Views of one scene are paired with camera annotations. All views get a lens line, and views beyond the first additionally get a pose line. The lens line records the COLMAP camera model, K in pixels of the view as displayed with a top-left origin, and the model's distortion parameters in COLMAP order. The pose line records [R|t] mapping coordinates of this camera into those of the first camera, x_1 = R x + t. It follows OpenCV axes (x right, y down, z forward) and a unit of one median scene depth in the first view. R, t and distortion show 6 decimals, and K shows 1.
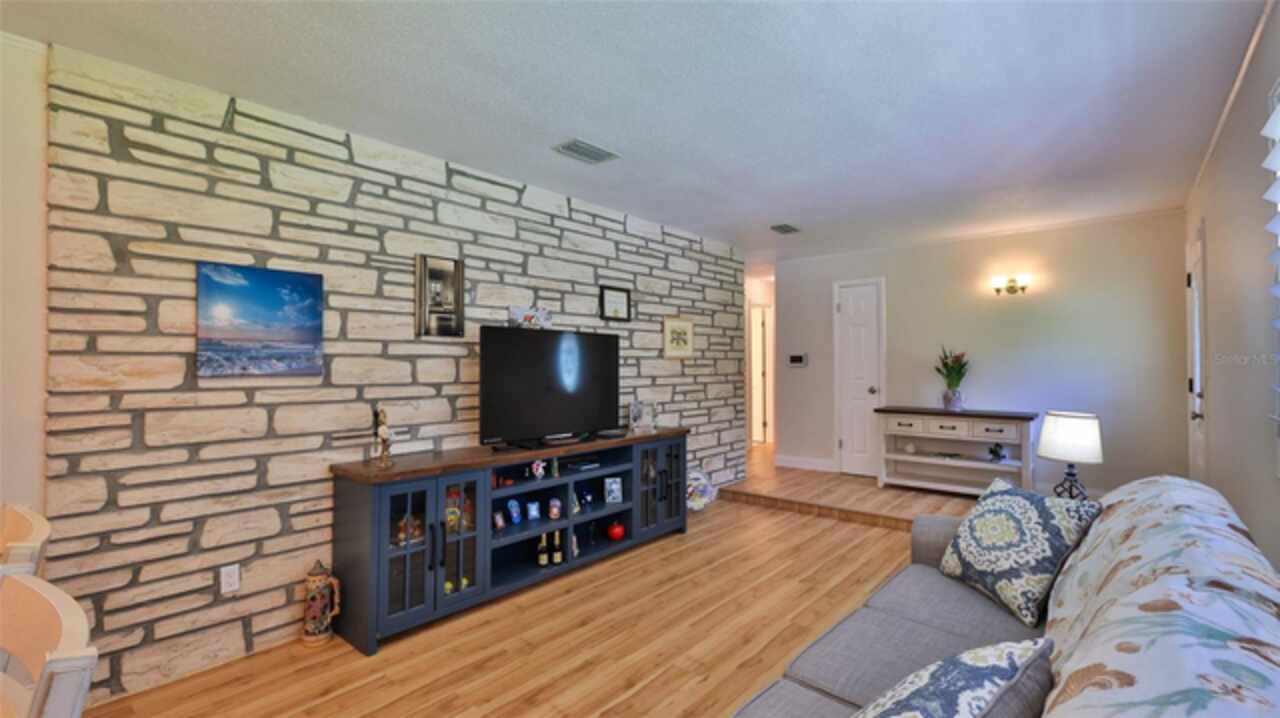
lens RADIAL K [[586.6, 0, 640.0], [0, 586.6, 359.0], [0, 0, 1]] dist [-0.000718, -0.000499]
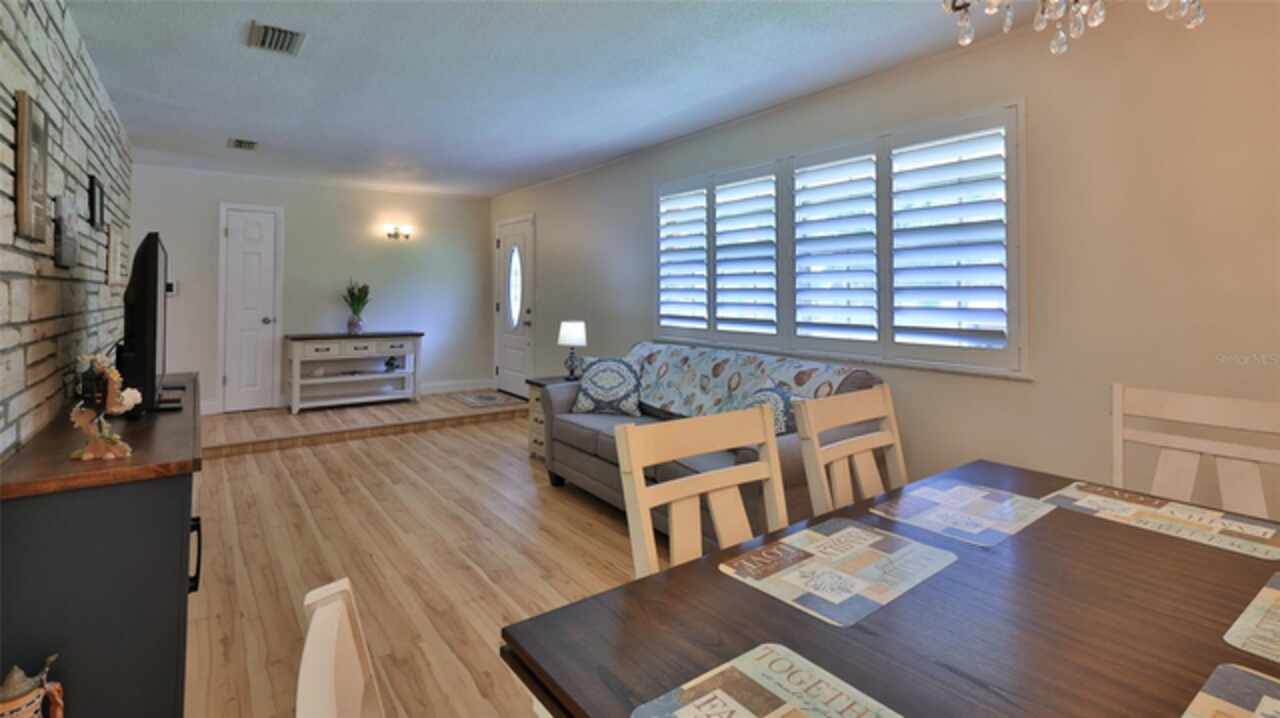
lens RADIAL K [[578.2, 0, 665.3], [0, 578.2, 283.1], [0, 0, 1]] dist [-0.001500, -0.000396]
pose [[0.196545, 0.023311, 0.980218, -0.461715], [-0.009957, 0.999713, -0.021778, 0.005969], [-0.980444, -0.005480, 0.196721, 0.169399]]
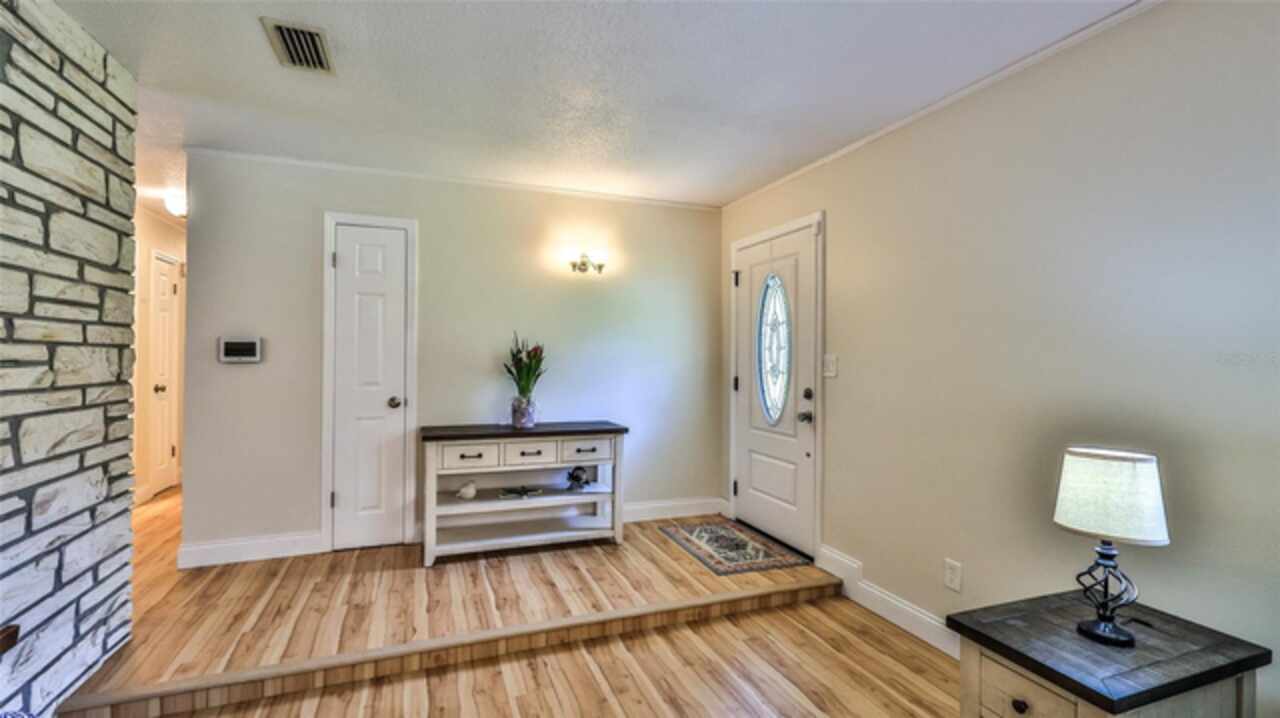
lens RADIAL K [[571.5, 0, 643.4], [0, 571.5, 352.7], [0, 0, 1]] dist [0.001953, -0.000039]
pose [[0.483678, 0.015071, 0.875116, 0.001023], [-0.015724, 0.999840, -0.008529, 0.002590], [-0.875105, -0.009635, 0.483838, 0.531828]]
